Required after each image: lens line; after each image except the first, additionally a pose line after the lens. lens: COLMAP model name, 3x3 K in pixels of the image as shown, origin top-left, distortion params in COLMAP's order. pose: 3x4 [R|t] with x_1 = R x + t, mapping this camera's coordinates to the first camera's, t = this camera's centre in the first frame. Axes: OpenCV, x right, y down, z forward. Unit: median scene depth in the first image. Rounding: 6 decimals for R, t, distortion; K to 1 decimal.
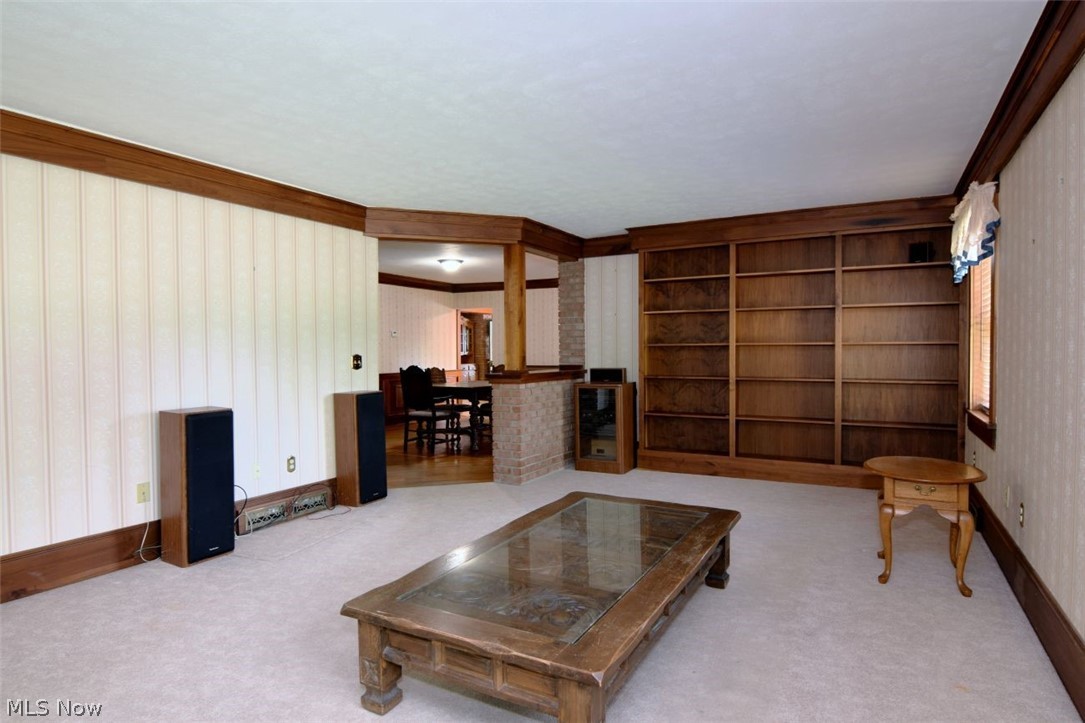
lens RADIAL K [[587.1, 0, 542.5], [0, 587.1, 361.5], [0, 0, 1]] dist [0.001079, 0.000052]
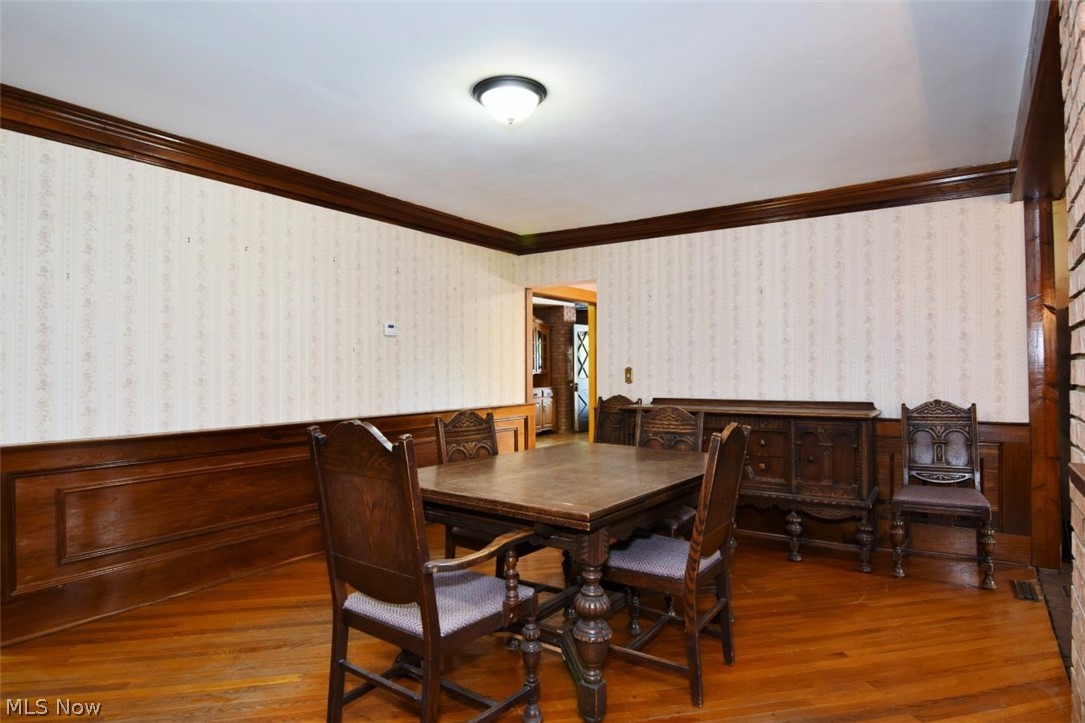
lens RADIAL K [[600.7, 0, 542.5], [0, 600.7, 361.5], [0, 0, 1]] dist [-0.000127, -0.000031]
pose [[0.993328, -0.001770, -0.115313, -0.077223], [-0.001742, 0.999538, -0.030348, -0.007785], [0.115313, 0.030347, 0.992866, 0.524003]]
